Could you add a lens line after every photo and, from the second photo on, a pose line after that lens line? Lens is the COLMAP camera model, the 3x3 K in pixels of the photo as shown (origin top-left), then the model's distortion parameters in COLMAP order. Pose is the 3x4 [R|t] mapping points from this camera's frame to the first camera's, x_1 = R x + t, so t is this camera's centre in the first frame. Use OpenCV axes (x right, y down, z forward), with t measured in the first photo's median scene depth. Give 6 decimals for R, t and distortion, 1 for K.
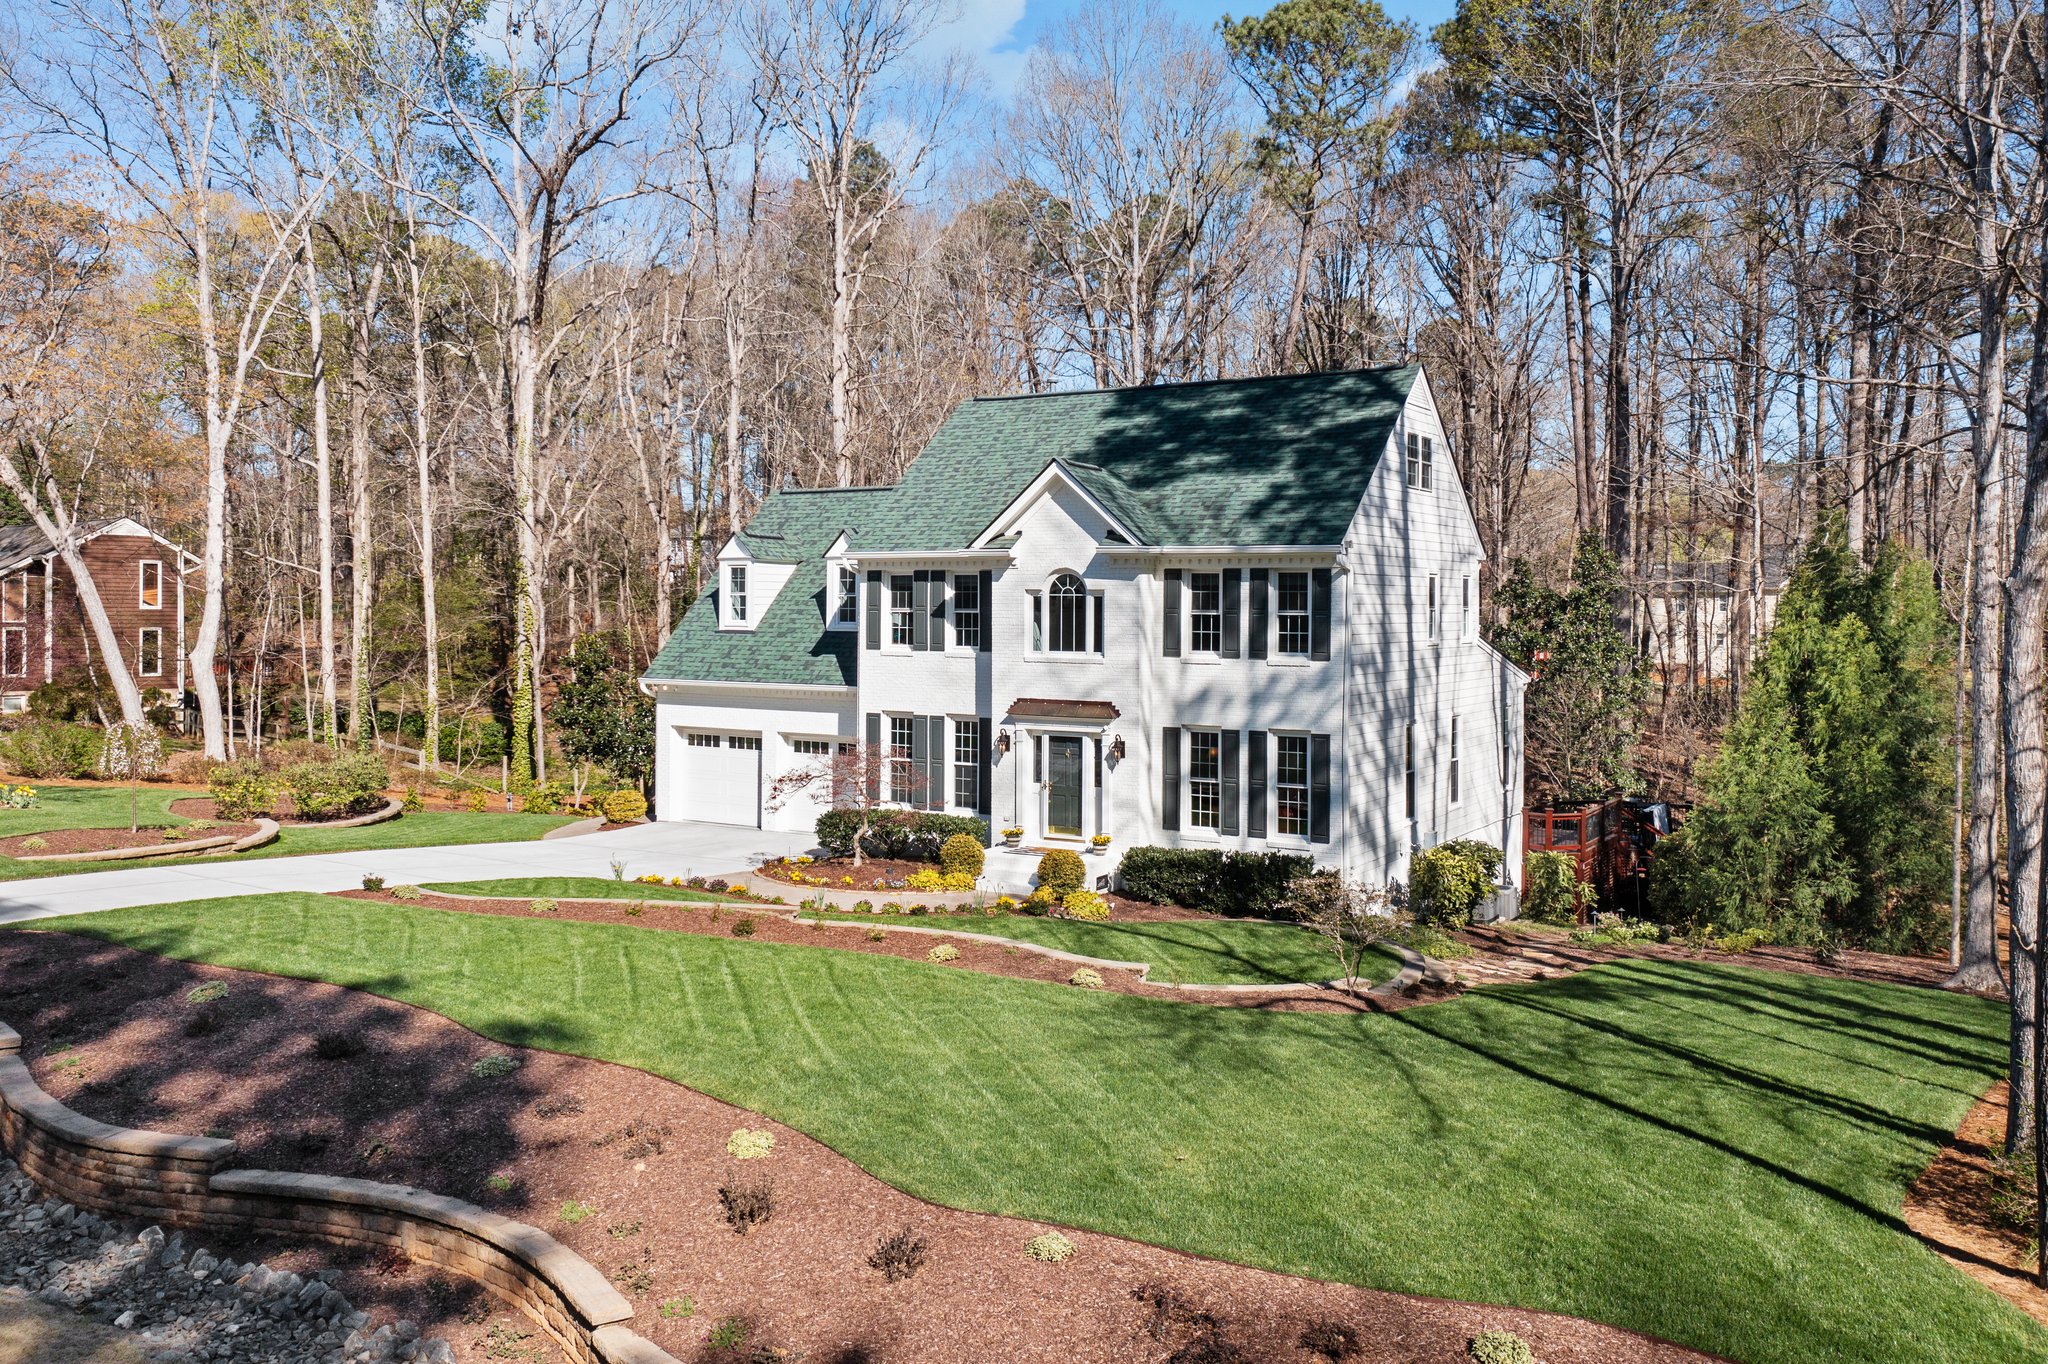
lens RADIAL K [[1627.2, 0, 1027.6], [0, 1627.2, 649.8], [0, 0, 1]] dist [0.000192, 0.002329]
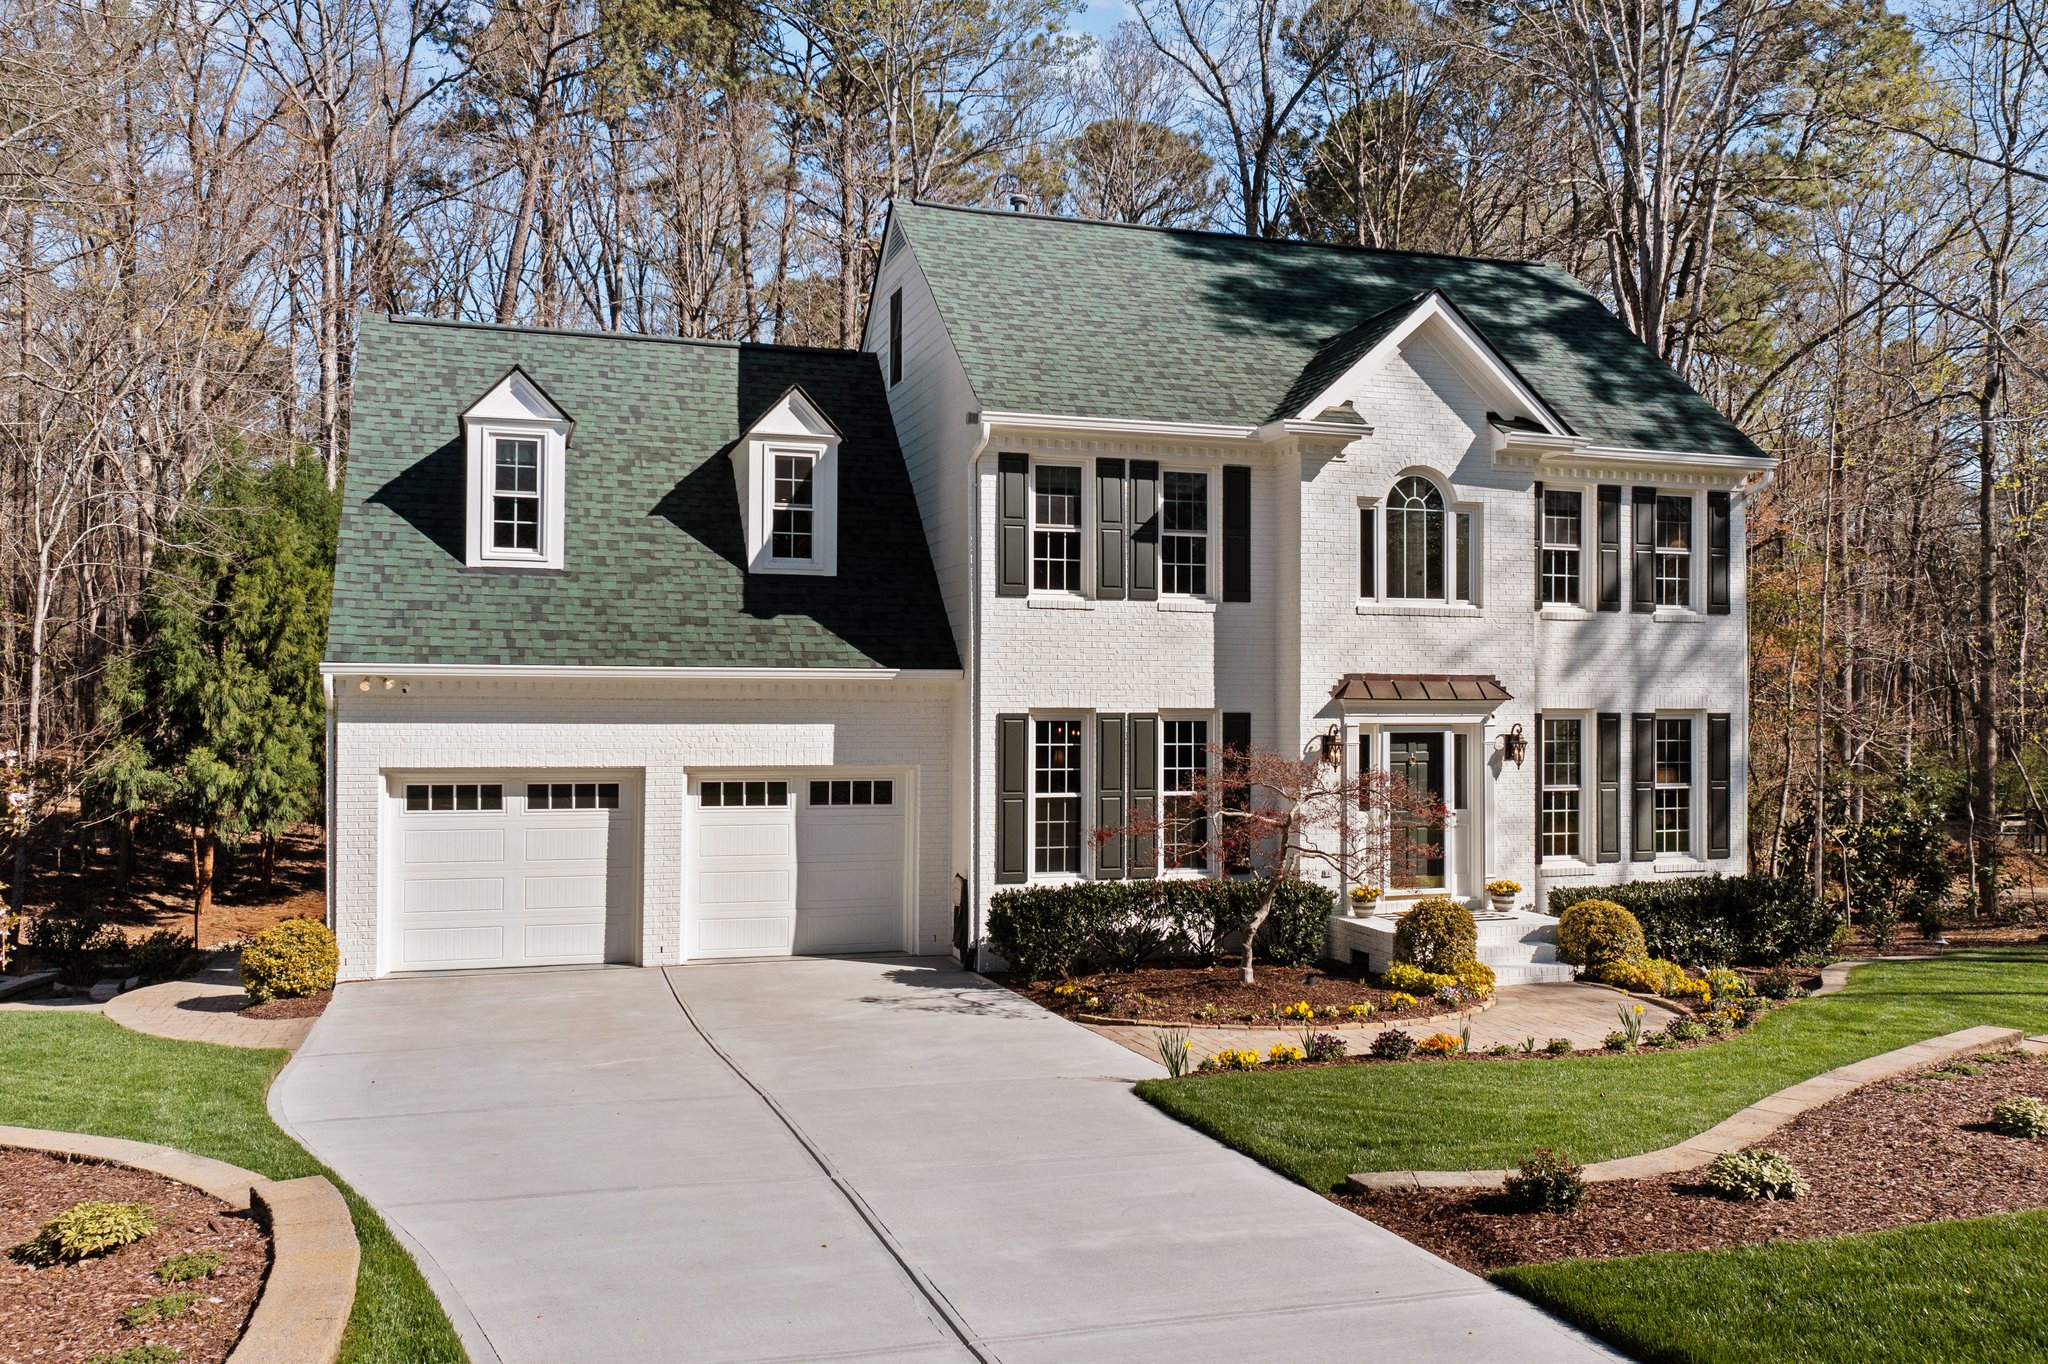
lens RADIAL K [[1614.5, 0, 1027.8], [0, 1614.5, 688.3], [0, 0, 1]] dist [-0.001553, 0.007053]
pose [[0.655908, 0.002116, 0.754838, -0.510737], [0.020502, 0.999577, -0.020617, 0.042687], [-0.754562, 0.028999, 0.655587, 0.652804]]
